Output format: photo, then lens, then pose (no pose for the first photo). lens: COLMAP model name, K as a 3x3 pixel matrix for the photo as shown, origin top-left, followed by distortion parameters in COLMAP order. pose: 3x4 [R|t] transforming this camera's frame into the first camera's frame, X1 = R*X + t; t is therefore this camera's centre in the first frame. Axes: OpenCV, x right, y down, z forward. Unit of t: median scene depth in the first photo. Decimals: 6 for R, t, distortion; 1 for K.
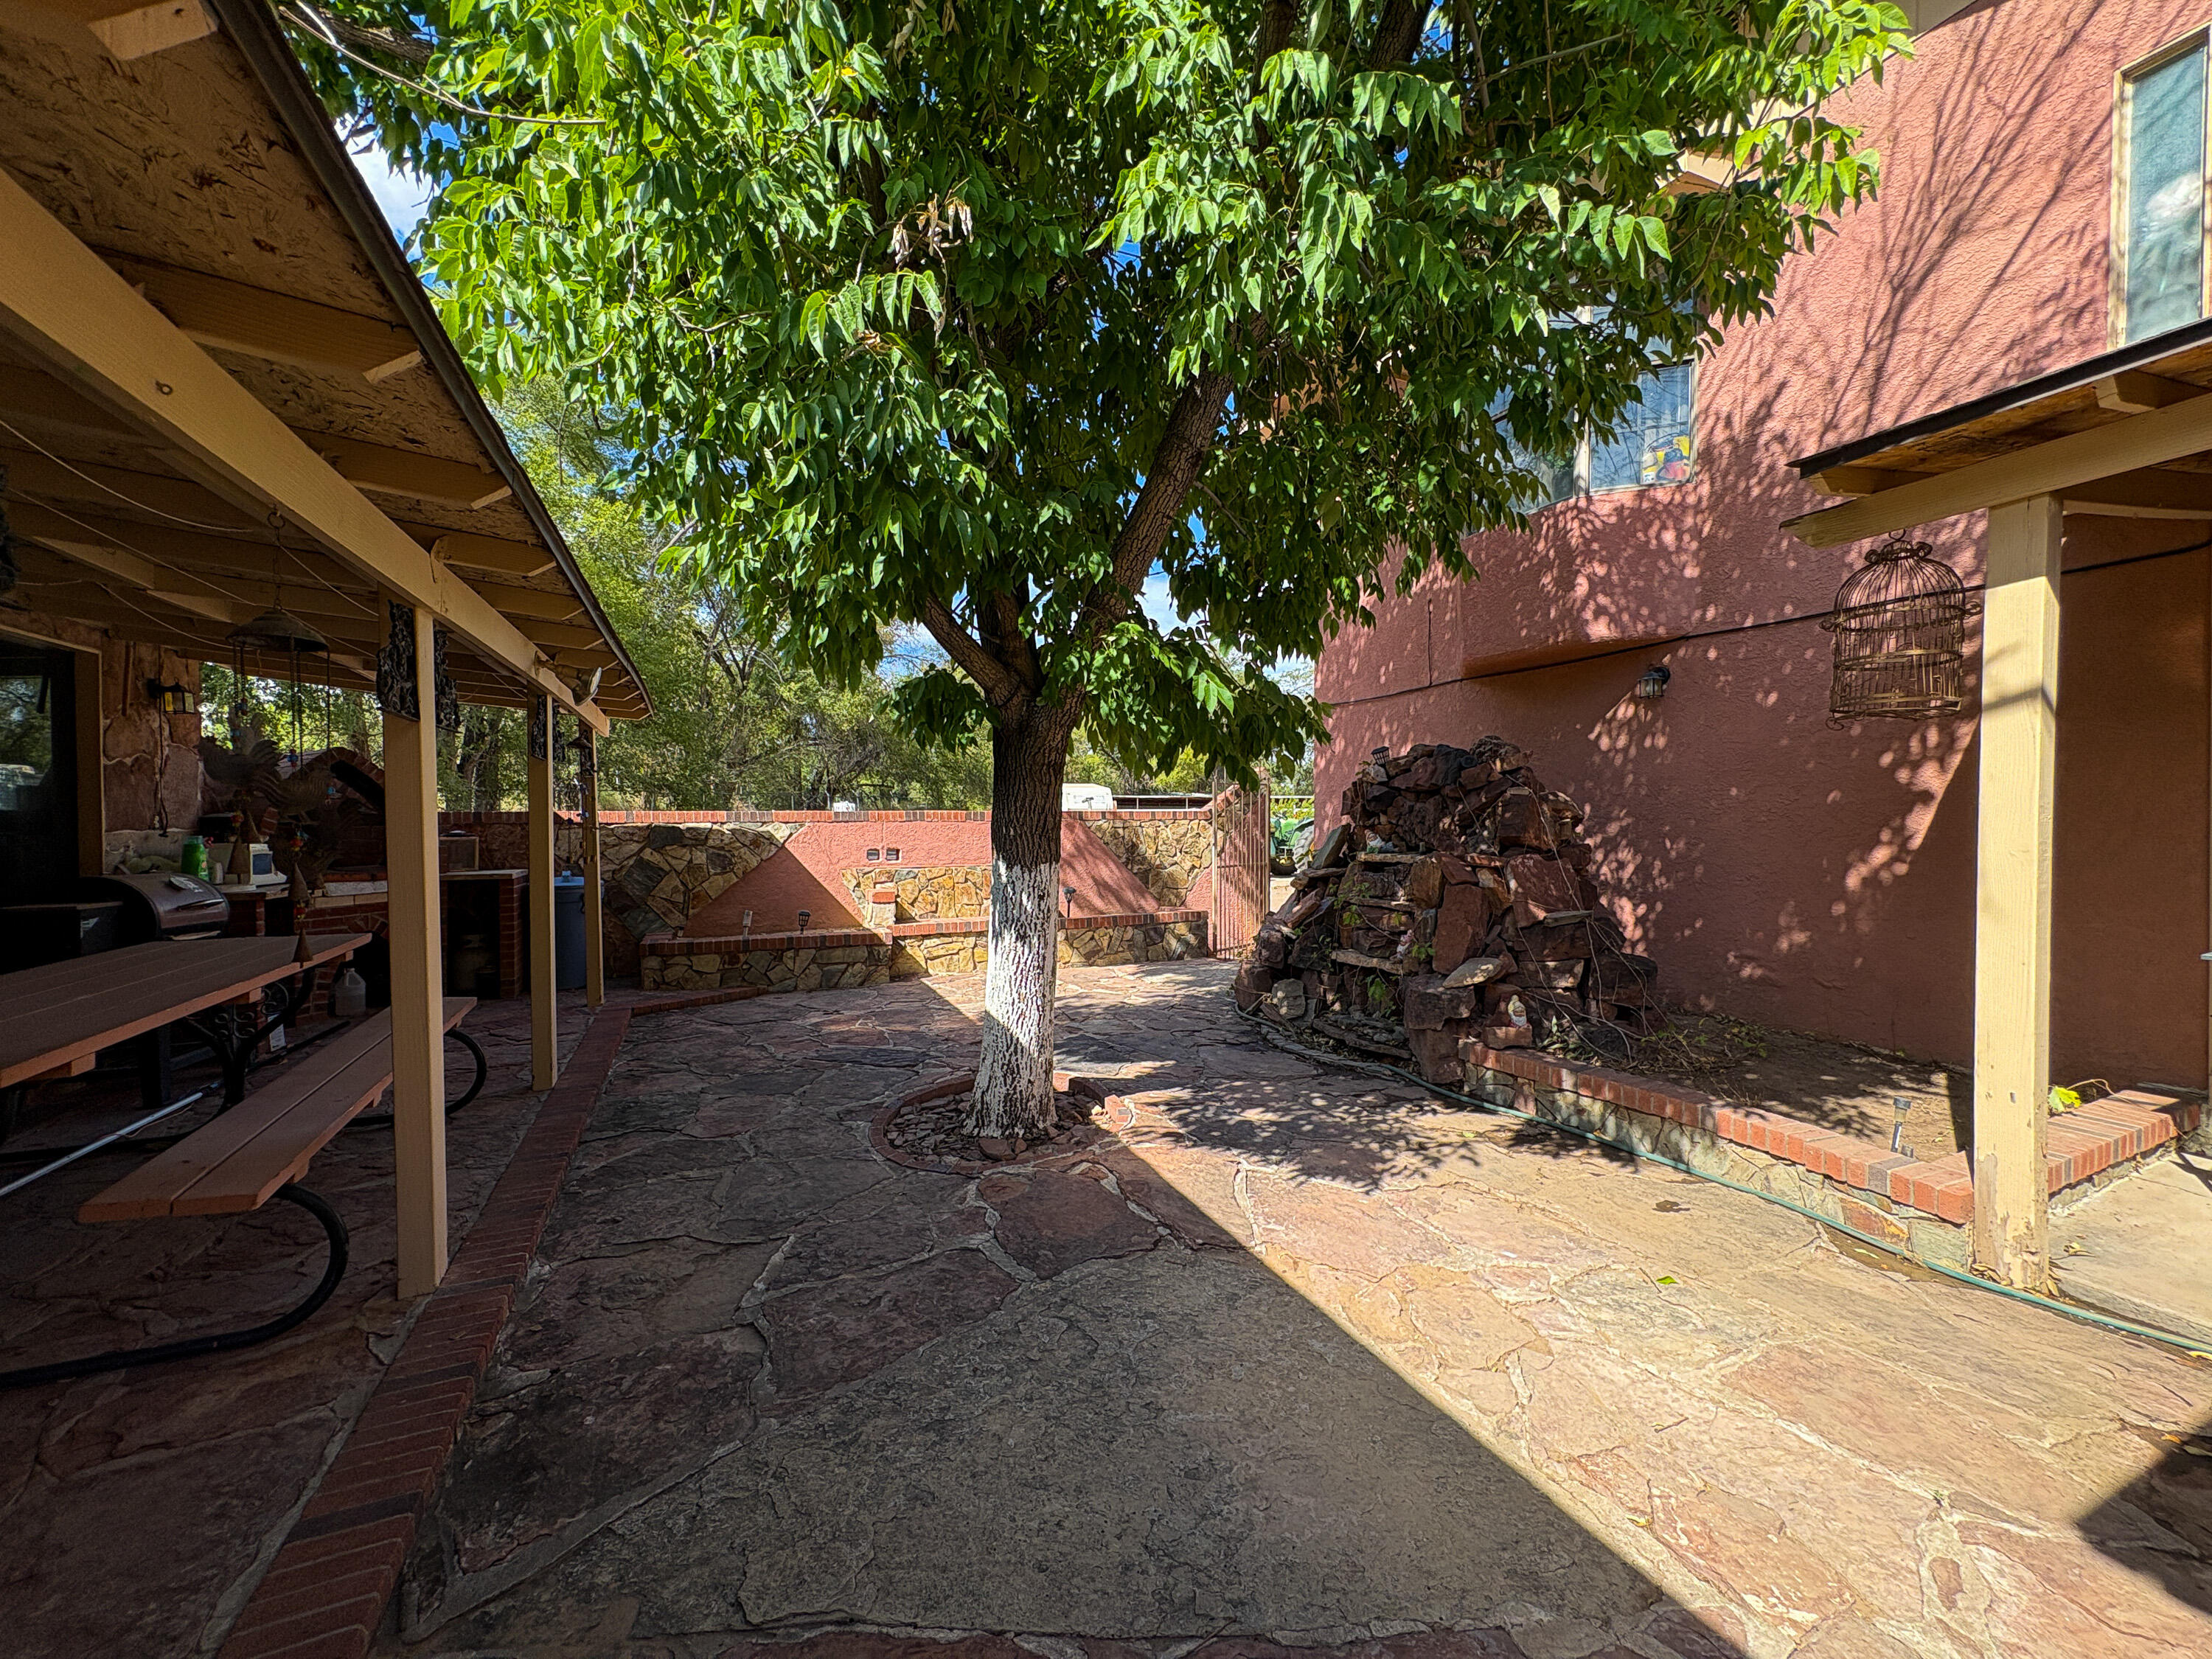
lens RADIAL K [[883.8, 0, 1105.2], [0, 883.8, 831.2], [0, 0, 1]] dist [0.000321, 0.000200]
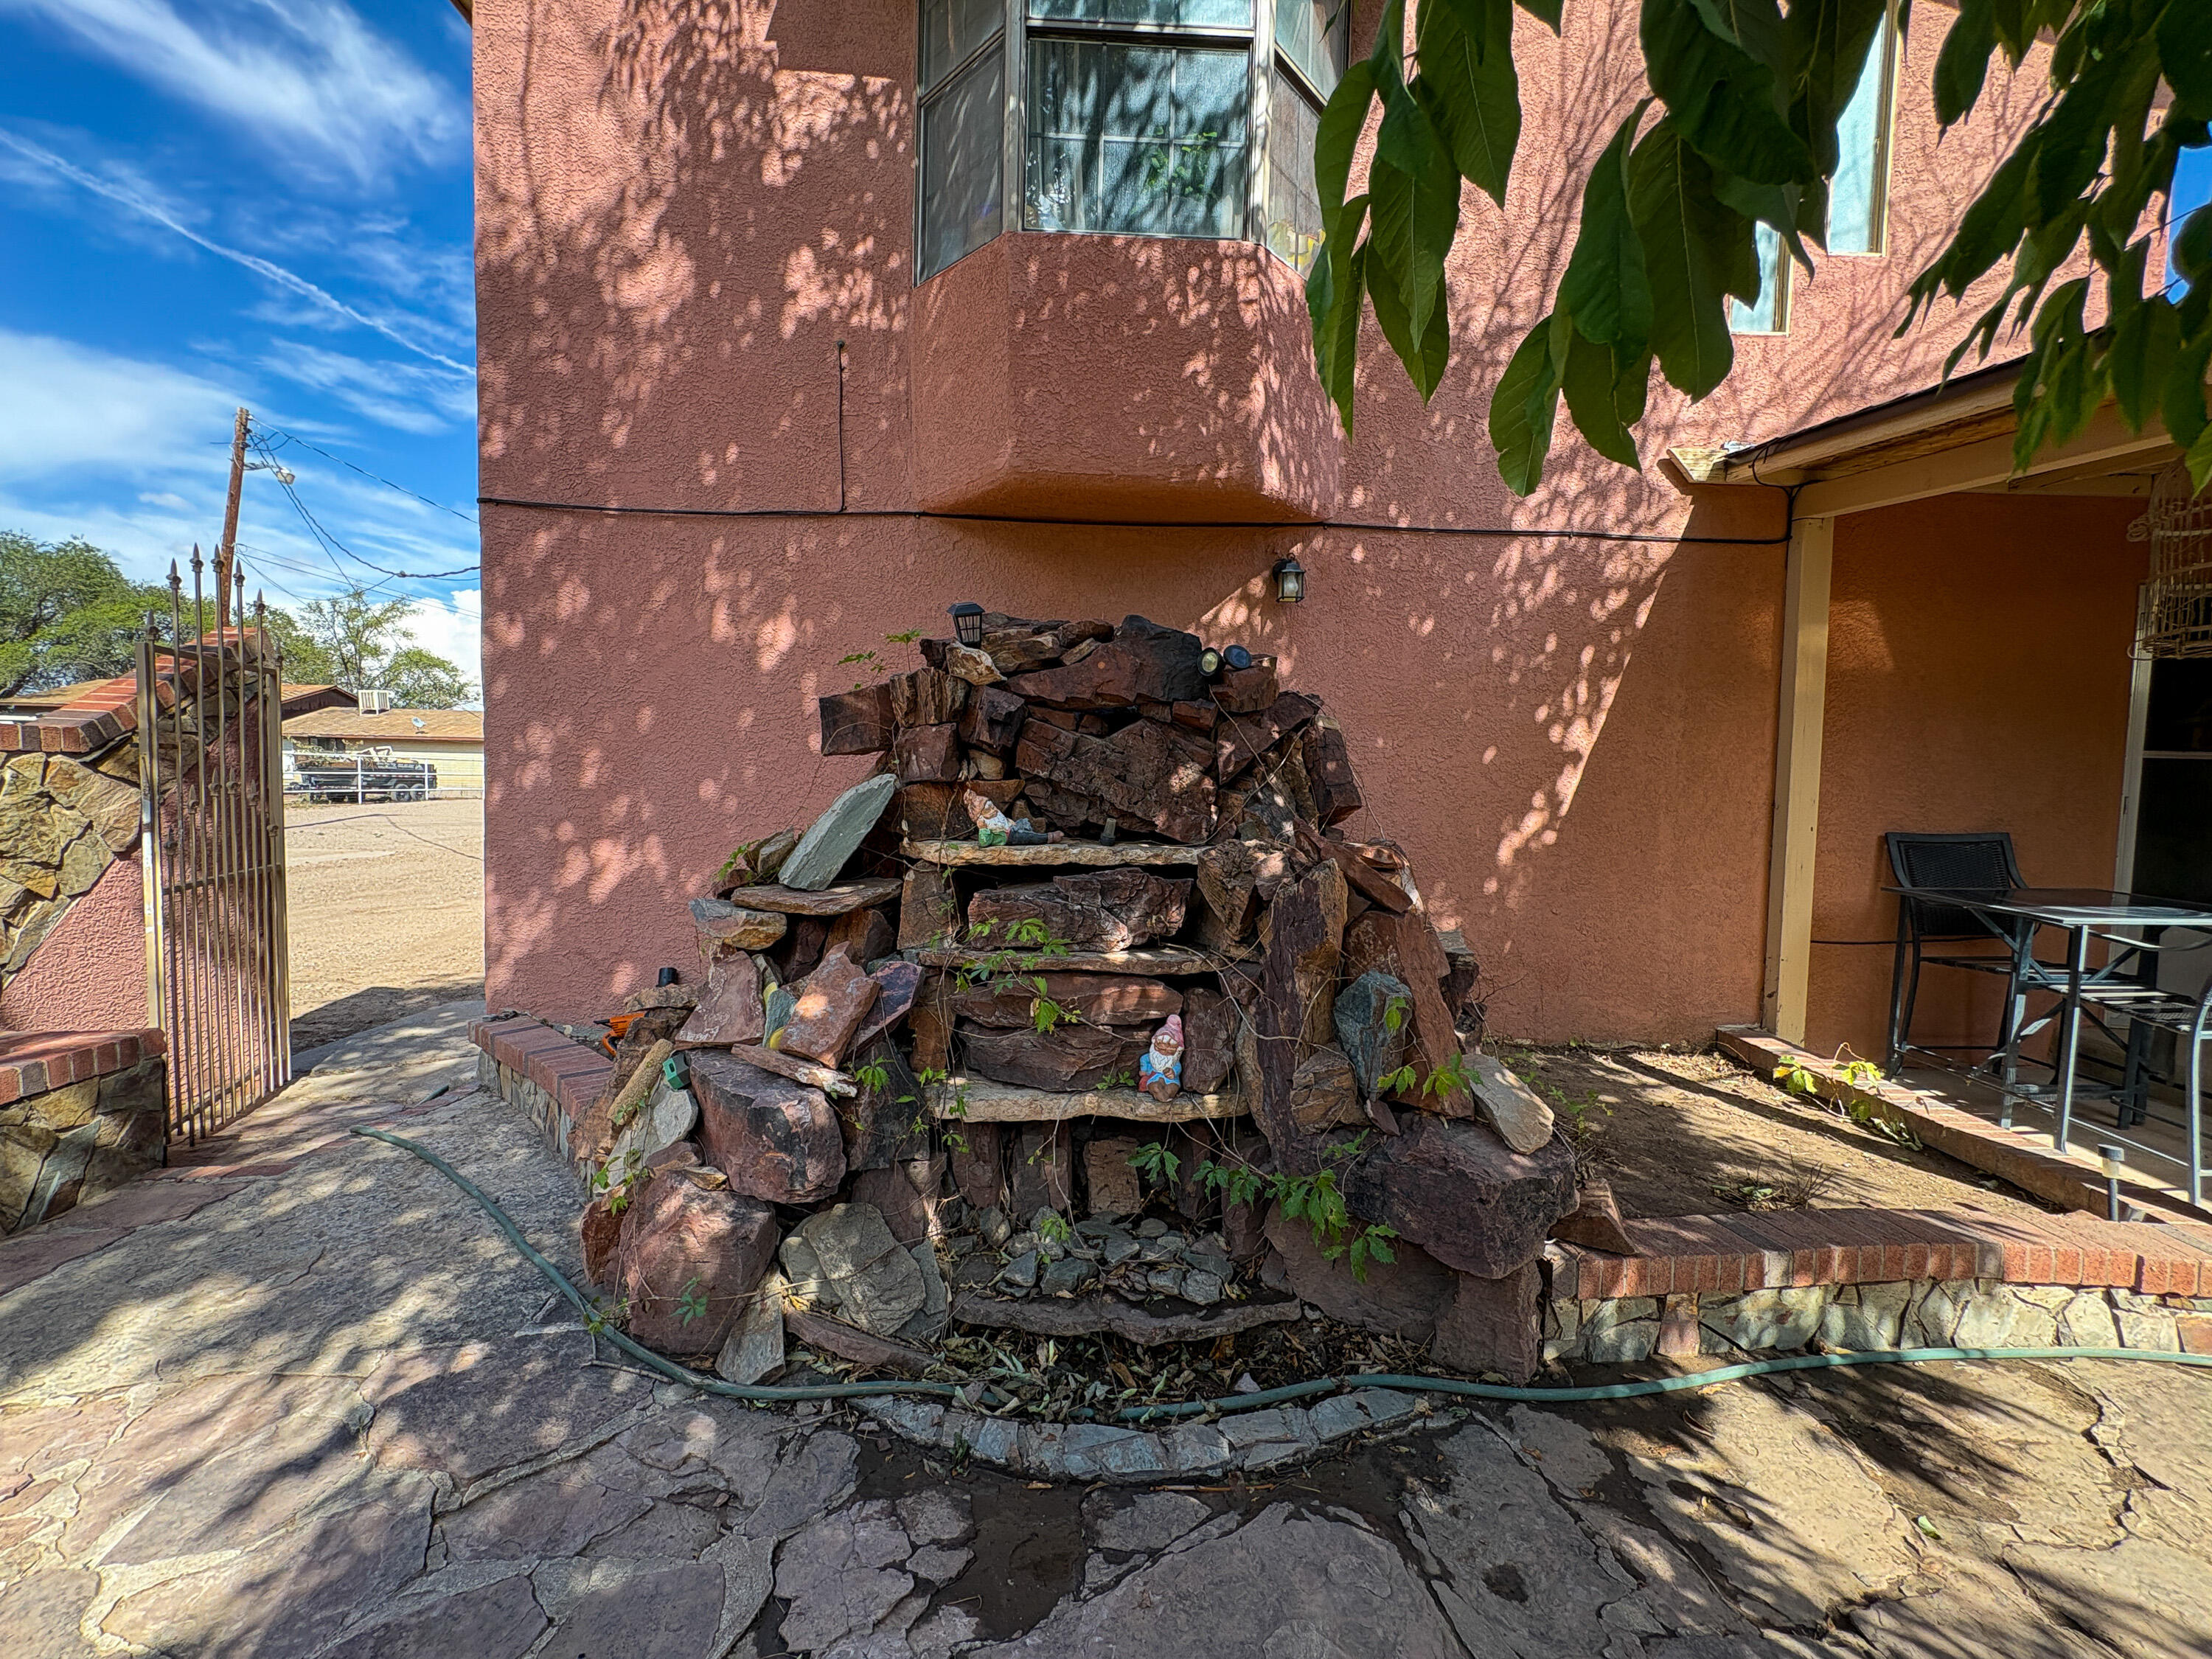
lens RADIAL K [[883.8, 0, 1106.3], [0, 883.8, 829.8], [0, 0, 1]] dist [0.000321, 0.000200]
pose [[0.383841, -0.041274, 0.922476, -0.093067], [-0.006357, 0.998859, 0.047337, -0.004429], [-0.923377, -0.024034, 0.383140, 0.989813]]
